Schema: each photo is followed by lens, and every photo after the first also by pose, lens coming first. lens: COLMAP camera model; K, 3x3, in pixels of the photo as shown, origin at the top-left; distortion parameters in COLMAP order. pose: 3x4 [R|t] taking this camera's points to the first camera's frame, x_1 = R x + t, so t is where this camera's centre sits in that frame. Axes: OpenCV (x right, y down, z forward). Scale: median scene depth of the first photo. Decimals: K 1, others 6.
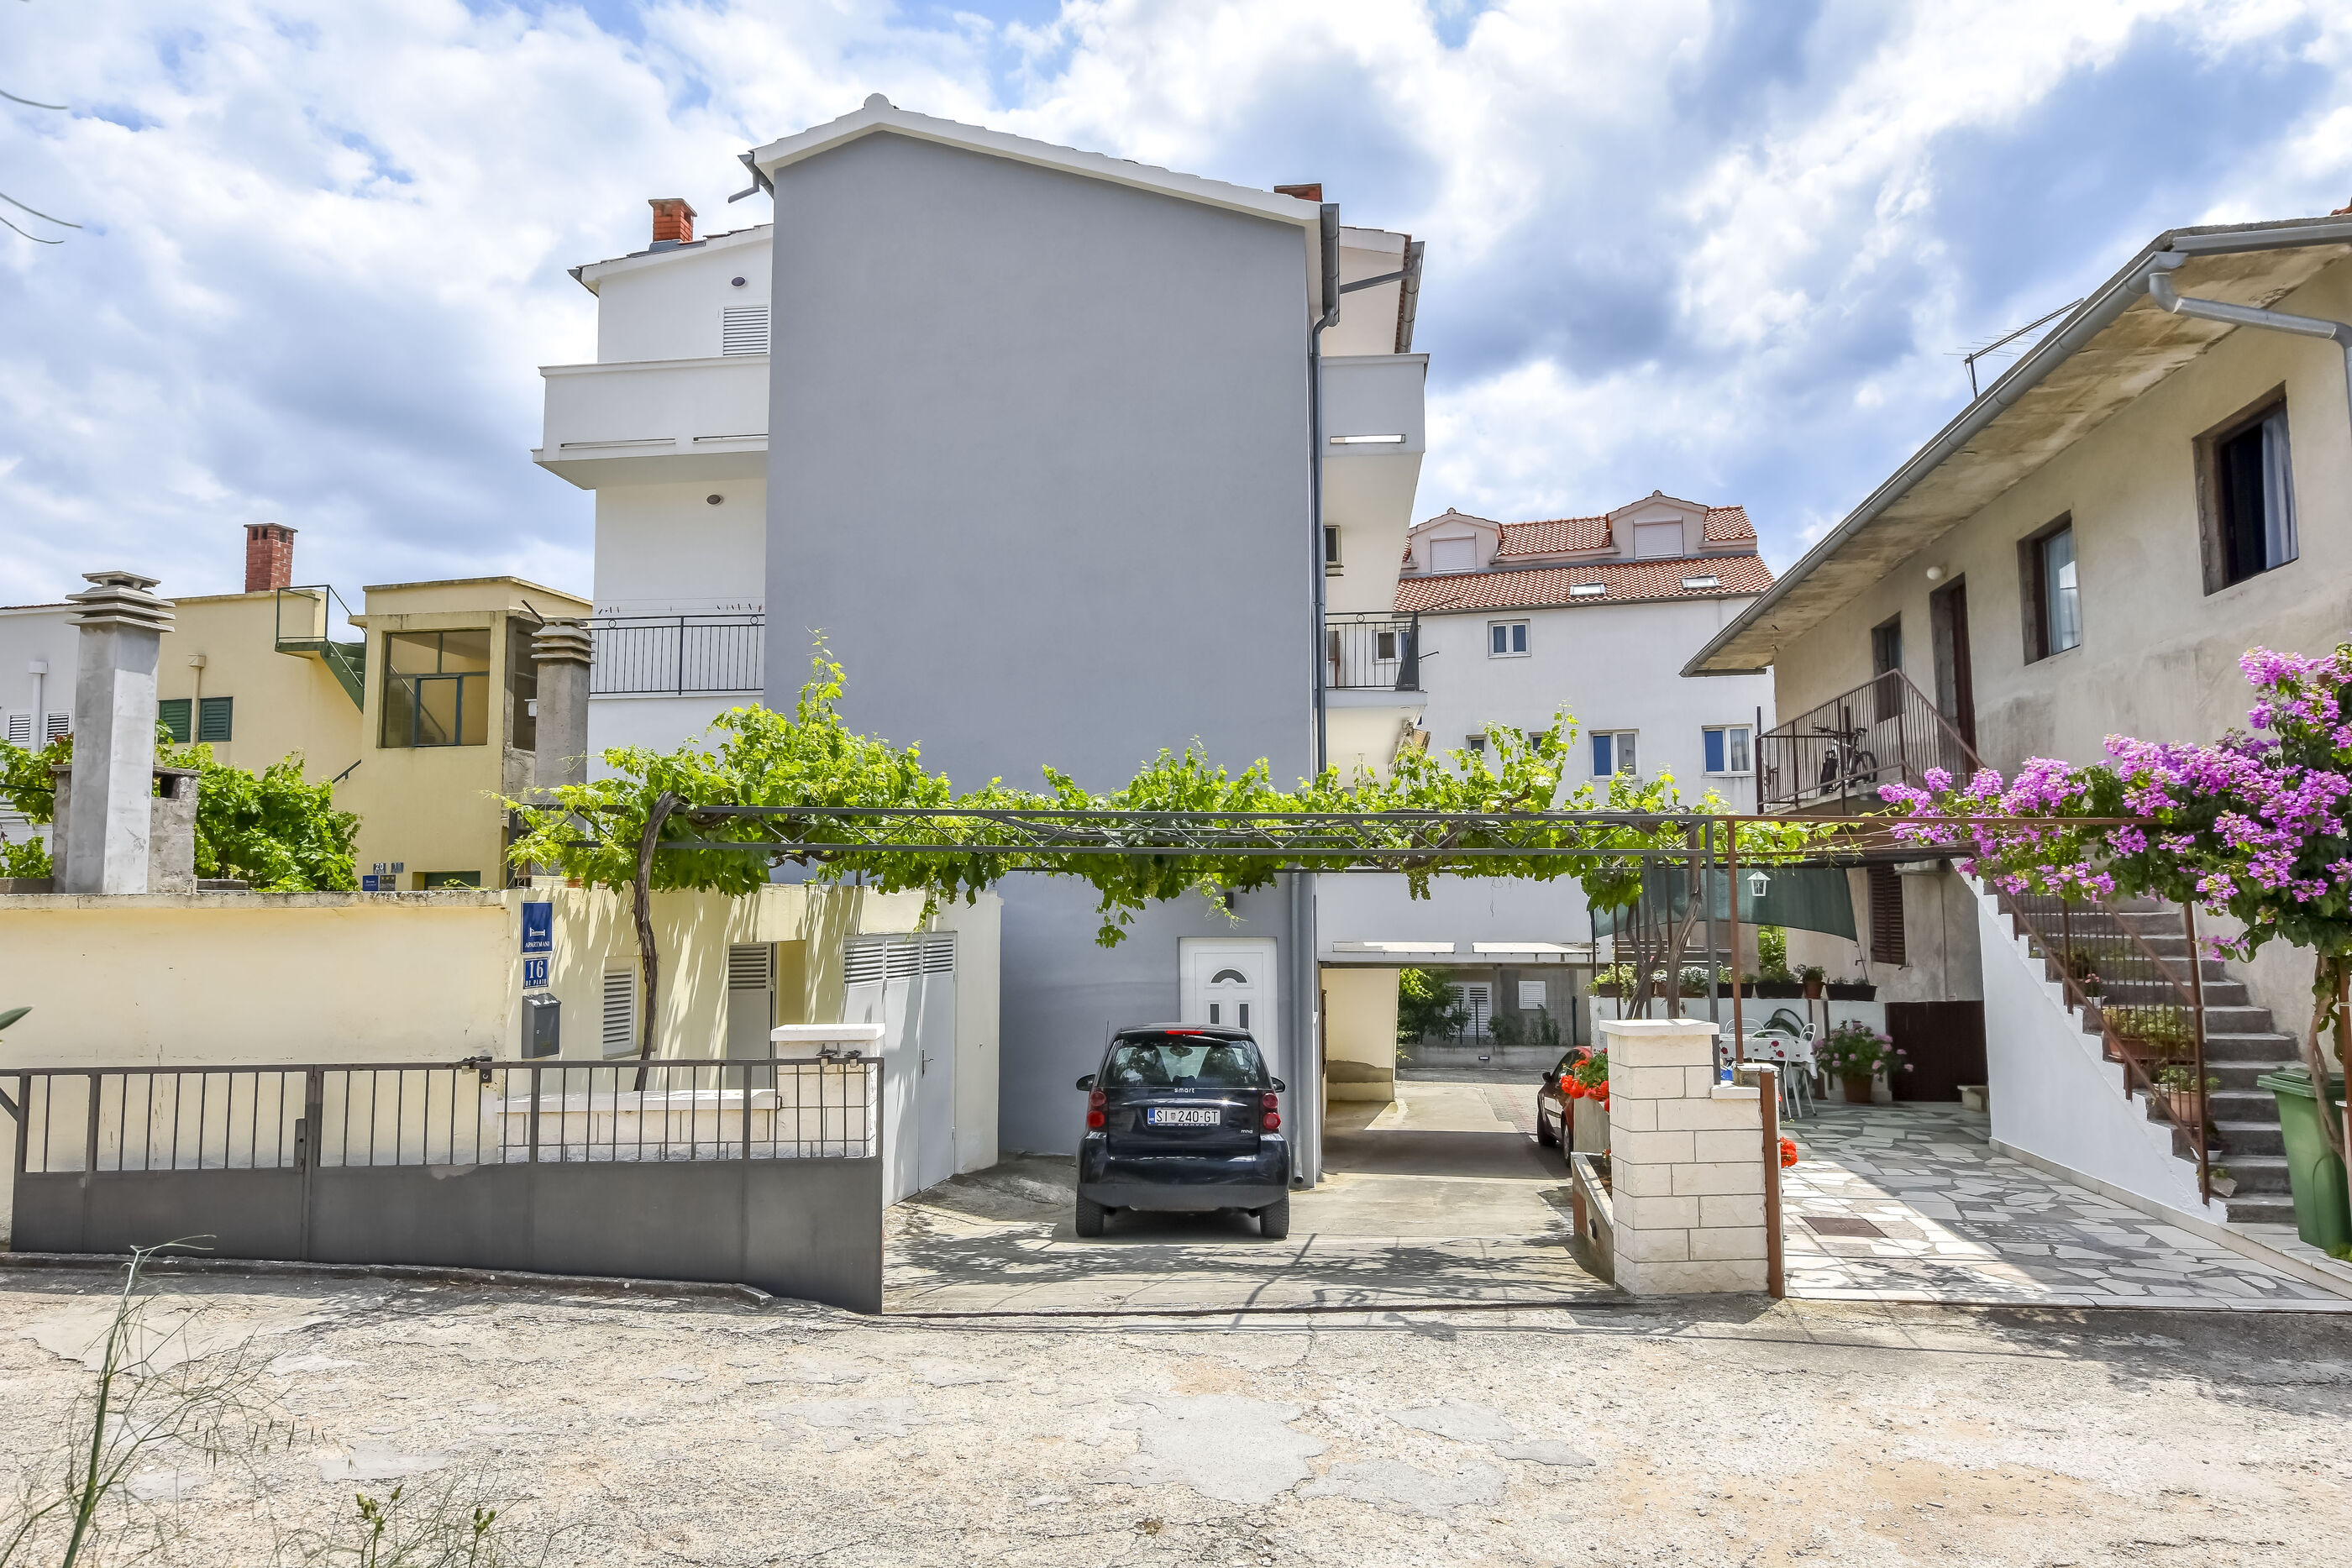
lens RADIAL K [[1472.0, 0, 1177.4], [0, 1472.0, 782.1], [0, 0, 1]] dist [-0.004546, 0.006489]
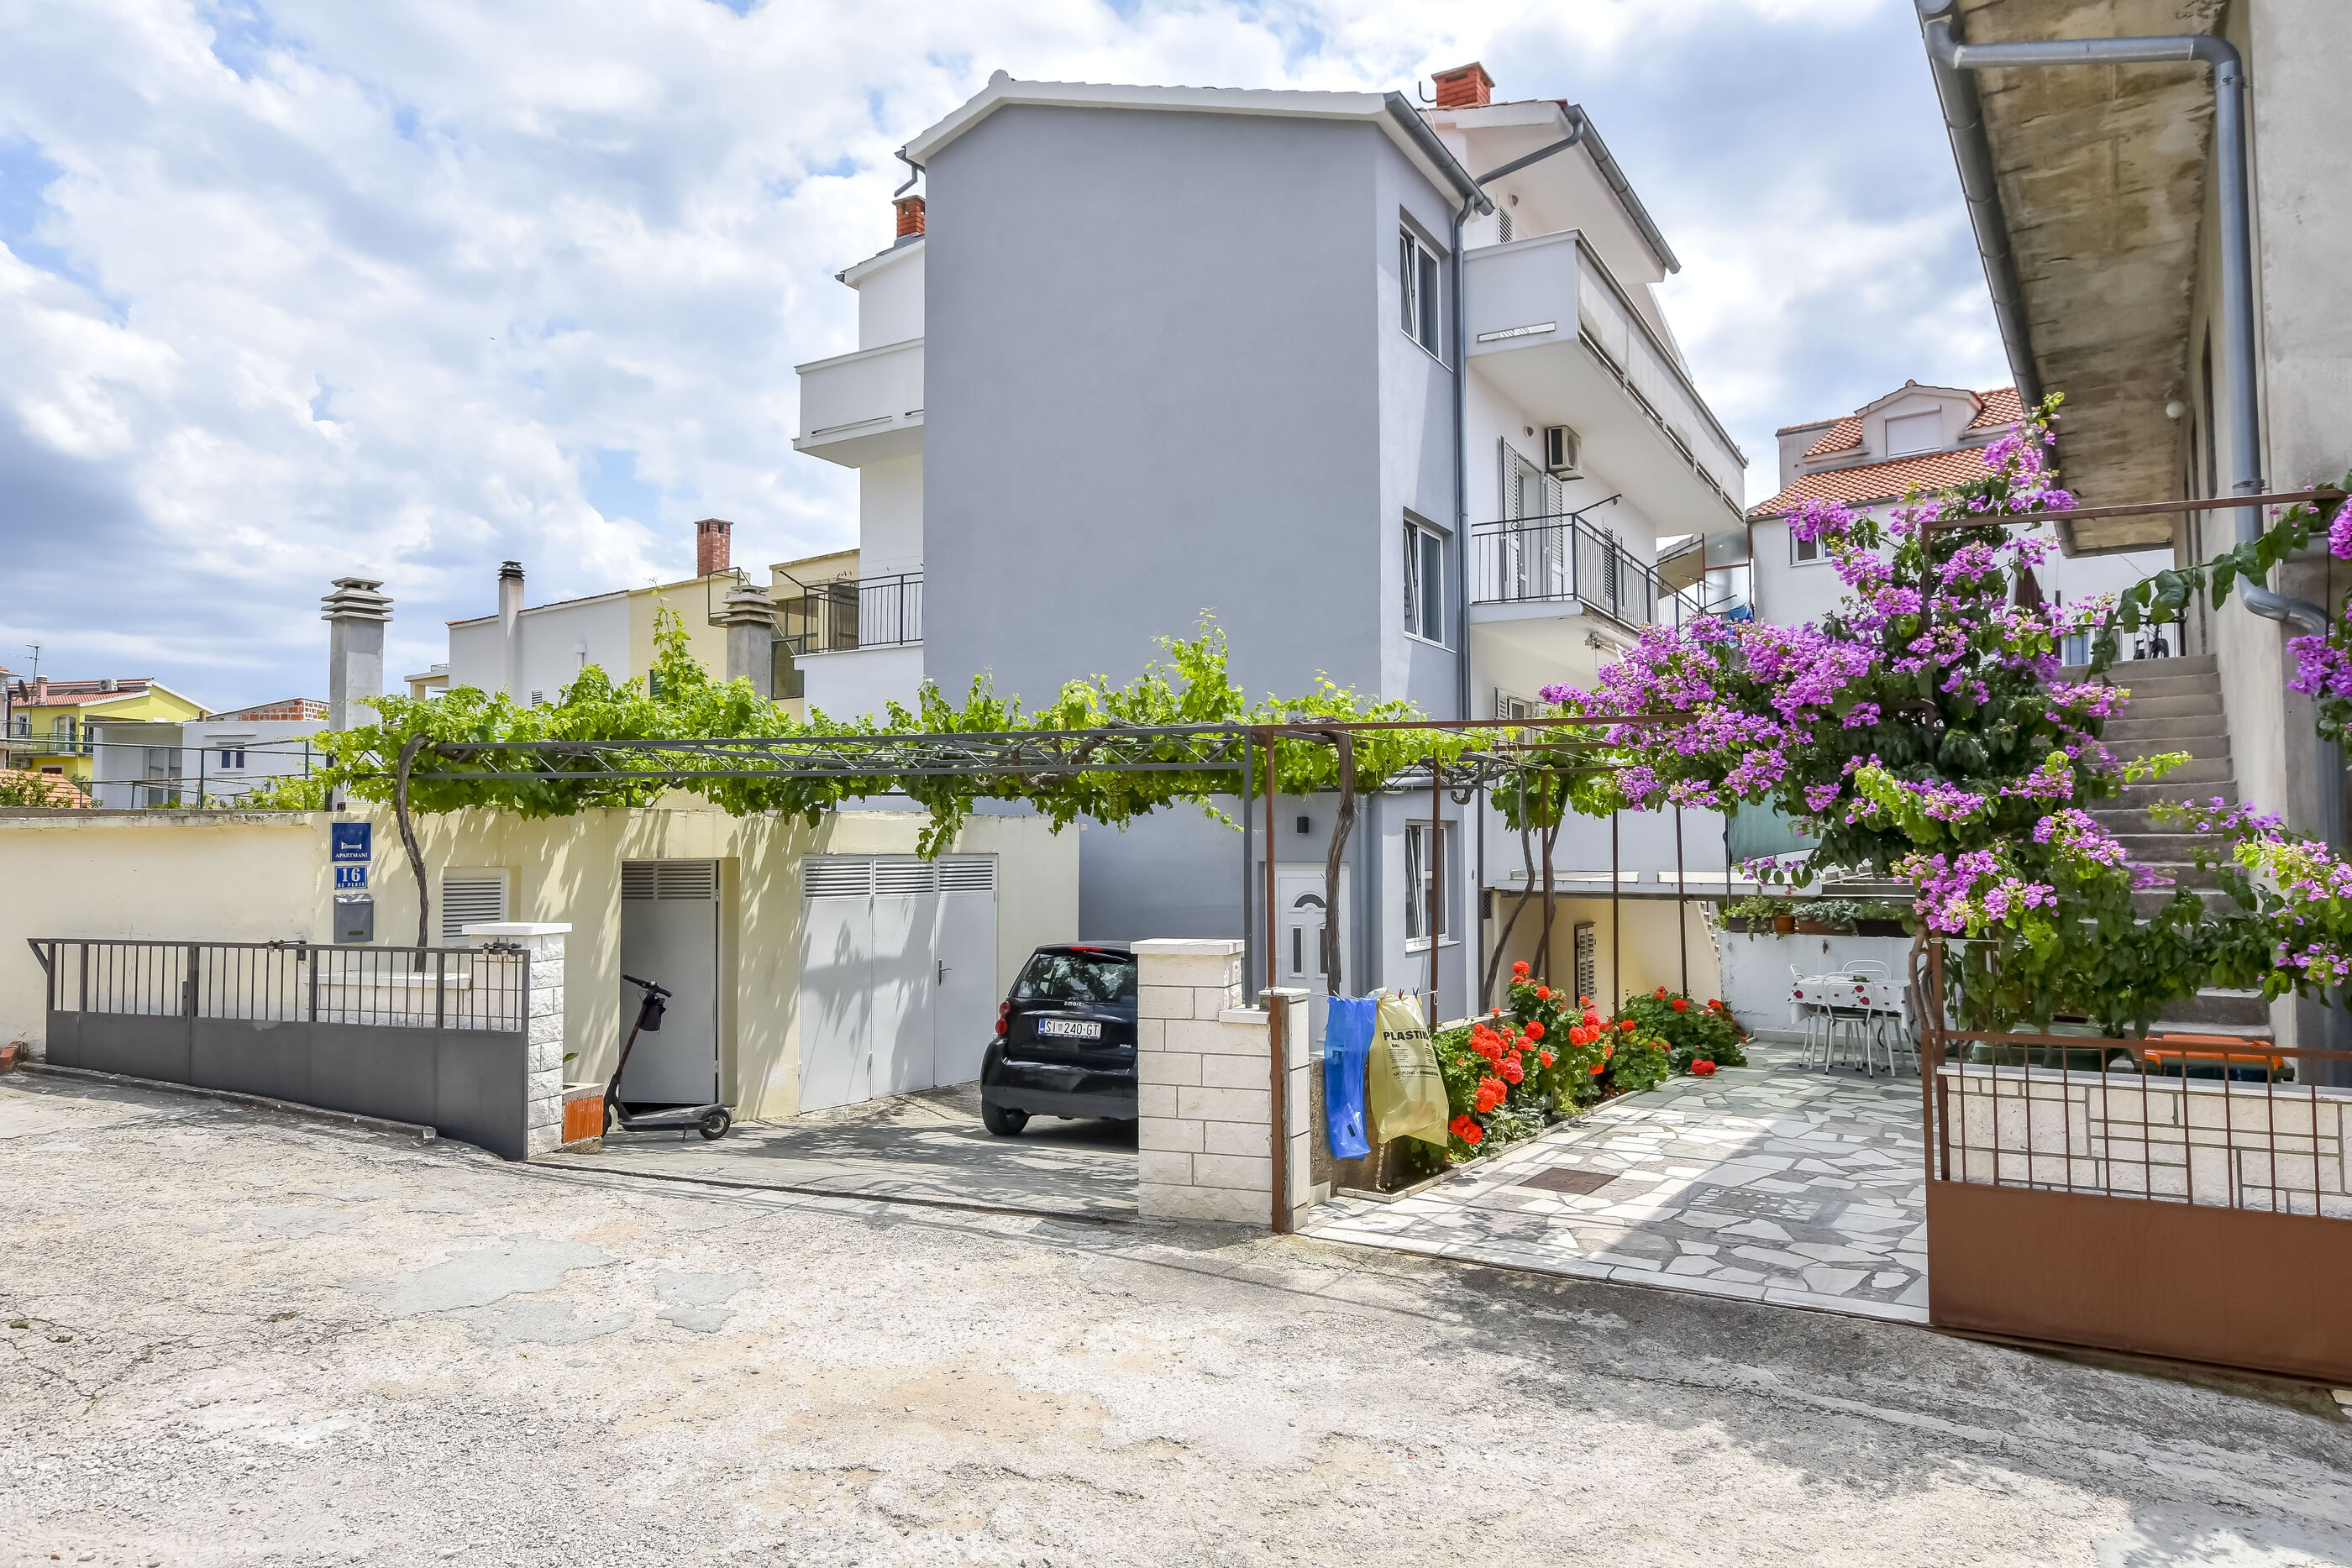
lens RADIAL K [[1472.0, 0, 1178.5], [0, 1472.0, 782.1], [0, 0, 1]] dist [-0.004546, 0.006489]
pose [[0.917004, -0.014894, -0.398601, 0.777576], [0.033004, 0.998709, 0.038609, 0.022488], [0.397511, -0.048560, 0.916312, 0.124551]]
